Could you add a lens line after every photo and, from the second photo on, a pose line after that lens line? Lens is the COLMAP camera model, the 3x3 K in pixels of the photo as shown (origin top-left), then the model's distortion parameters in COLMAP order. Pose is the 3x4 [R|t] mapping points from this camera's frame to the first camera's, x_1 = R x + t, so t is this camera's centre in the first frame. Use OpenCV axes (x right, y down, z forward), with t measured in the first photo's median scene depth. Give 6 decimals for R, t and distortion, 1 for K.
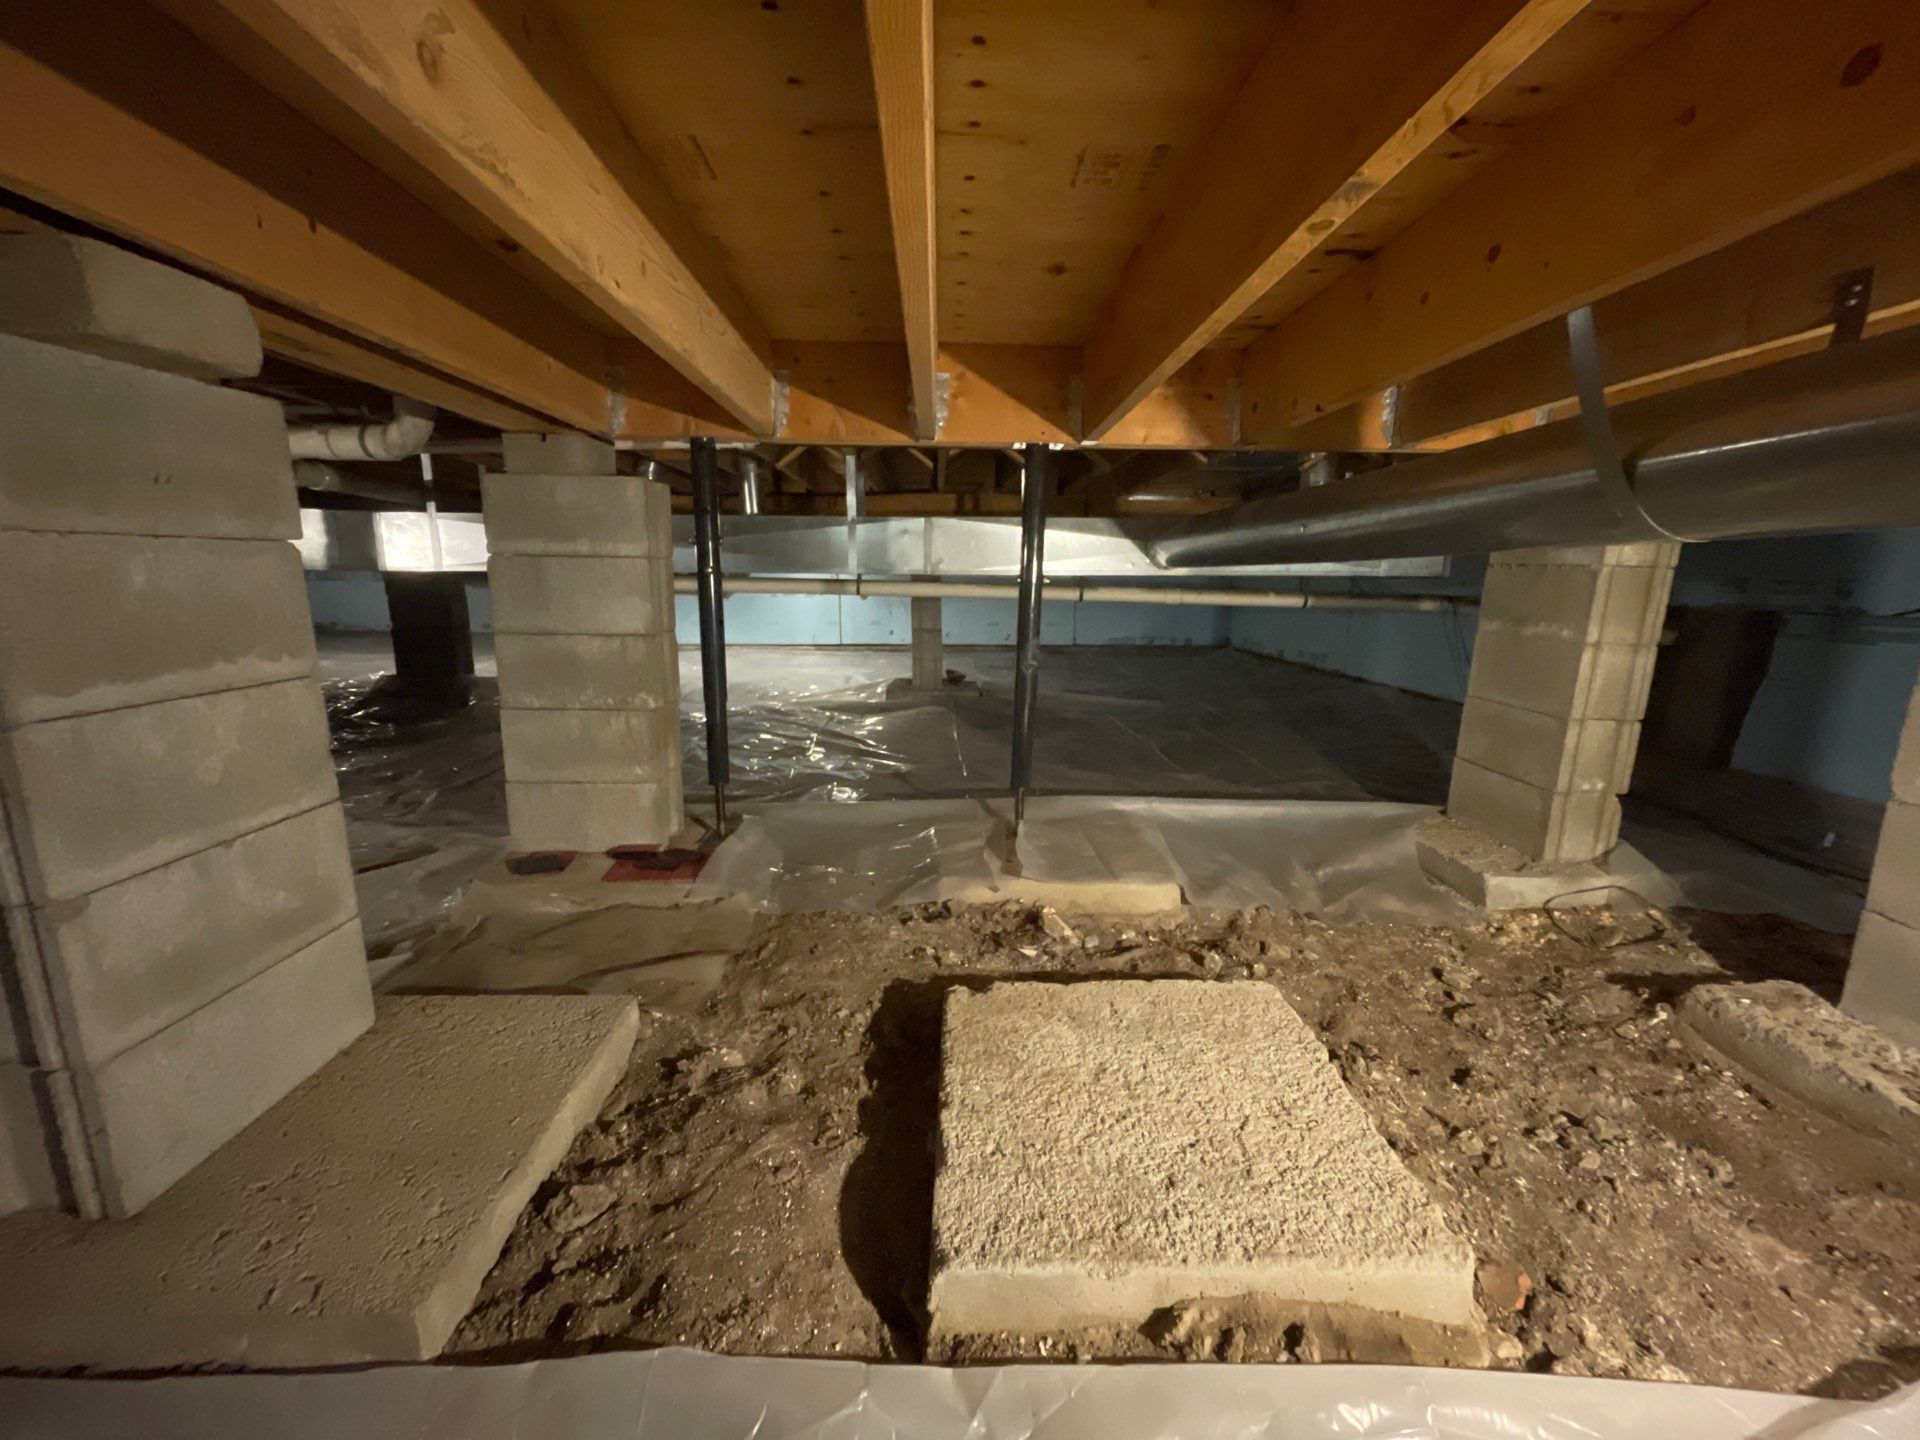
lens RADIAL K [[771.8, 0, 978.2], [0, 771.8, 731.3], [0, 0, 1]] dist [-0.002281, -0.000199]
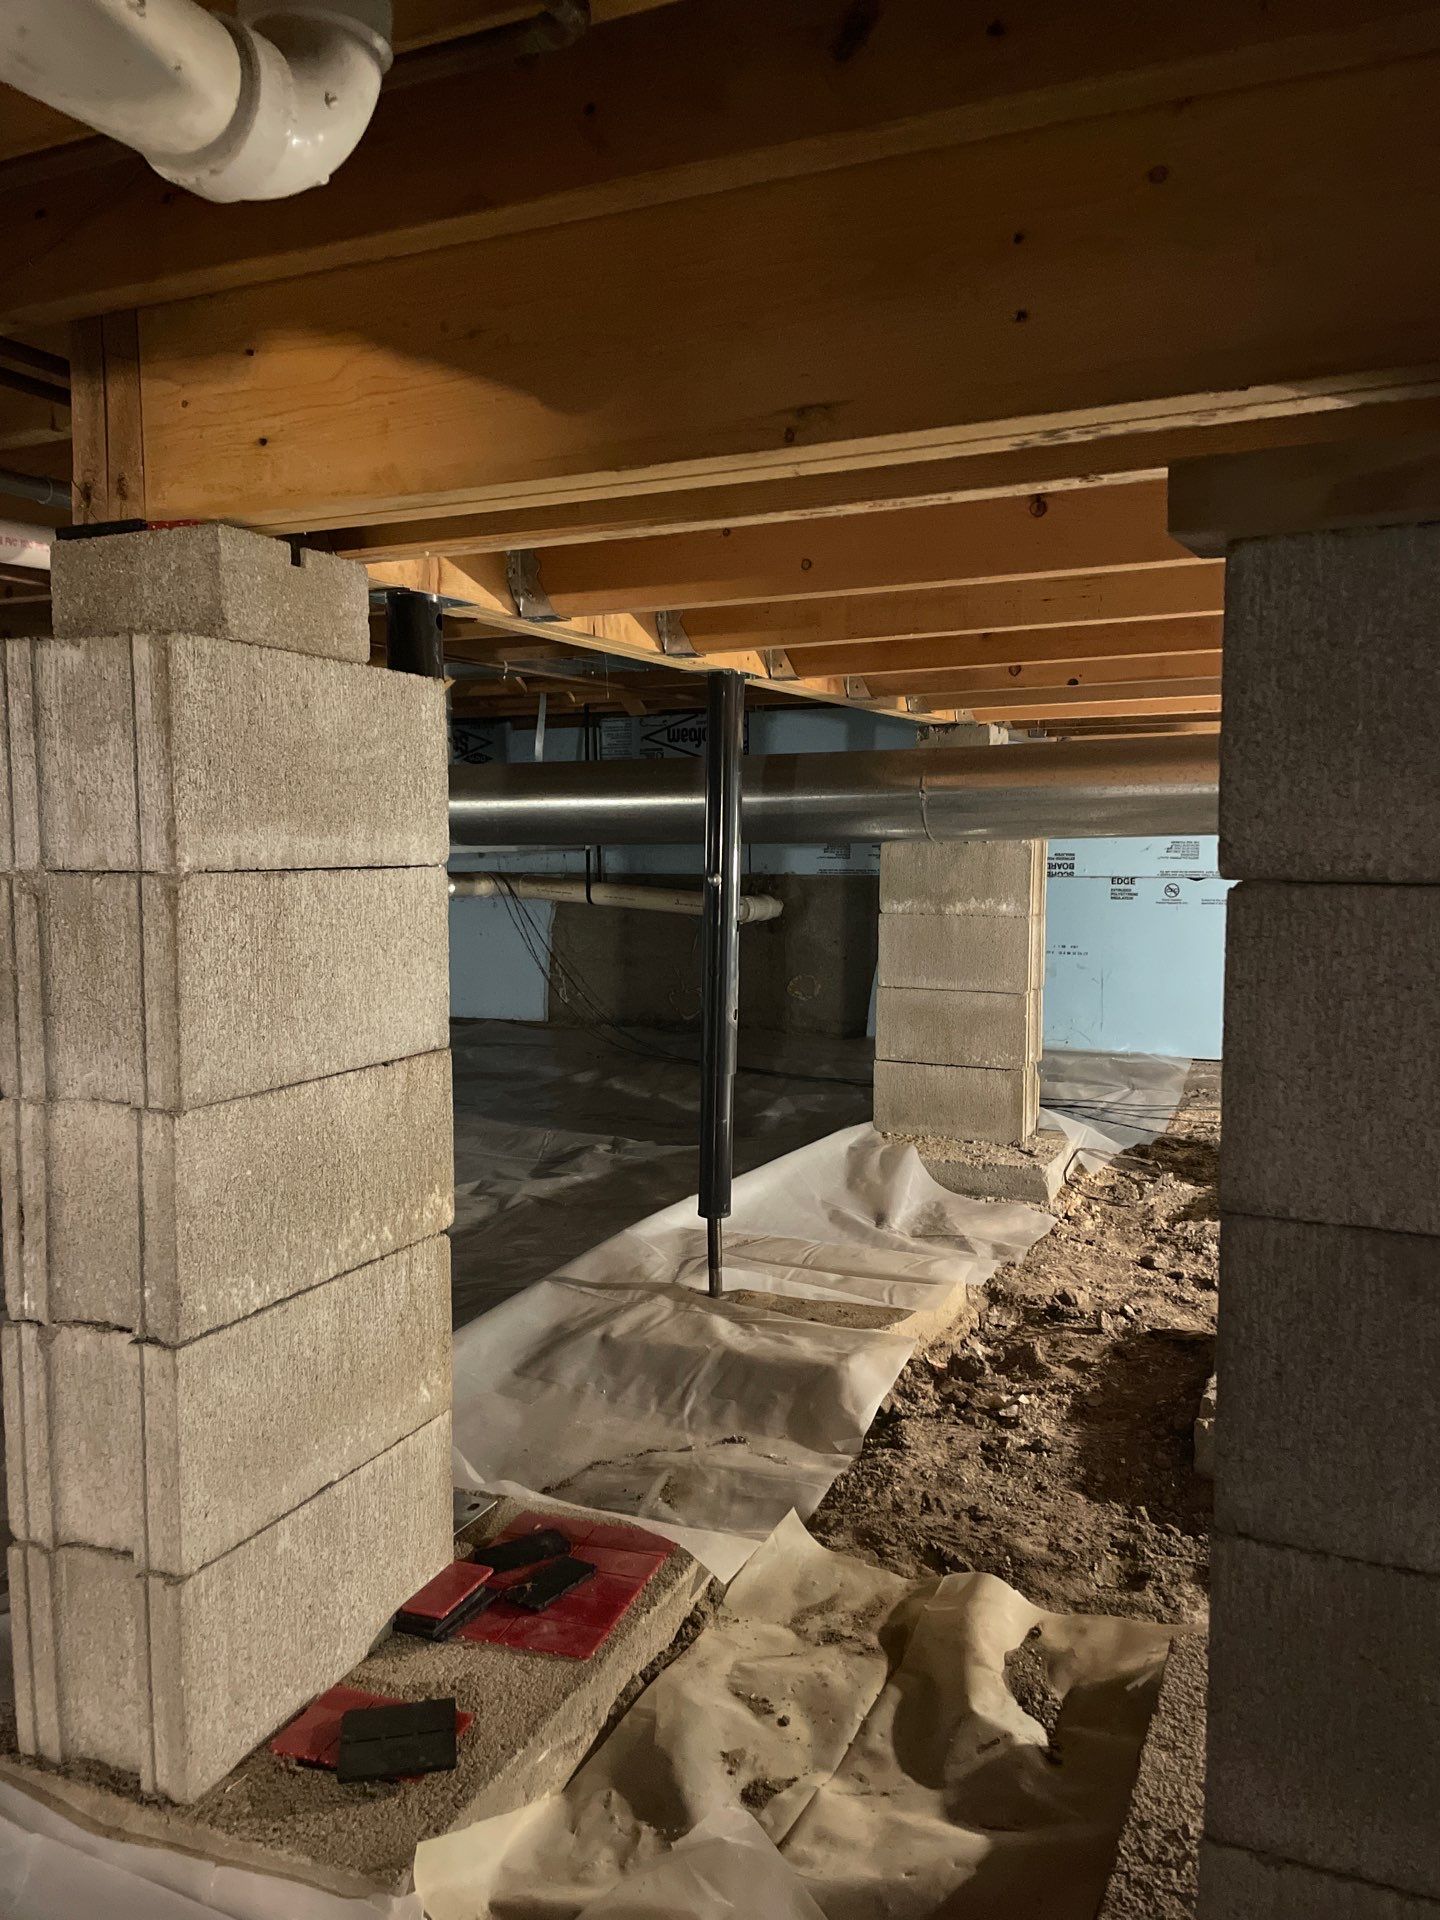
lens RADIAL K [[1369.7, 0, 720.0], [0, 1369.7, 960.0], [0, 0, 1]] dist [0.002789, 0.000794]
pose [[0.437707, -0.095971, 0.893981, -0.993739], [0.190820, 0.981552, 0.011943, -0.148366], [-0.878636, 0.165362, 0.447945, 0.518444]]
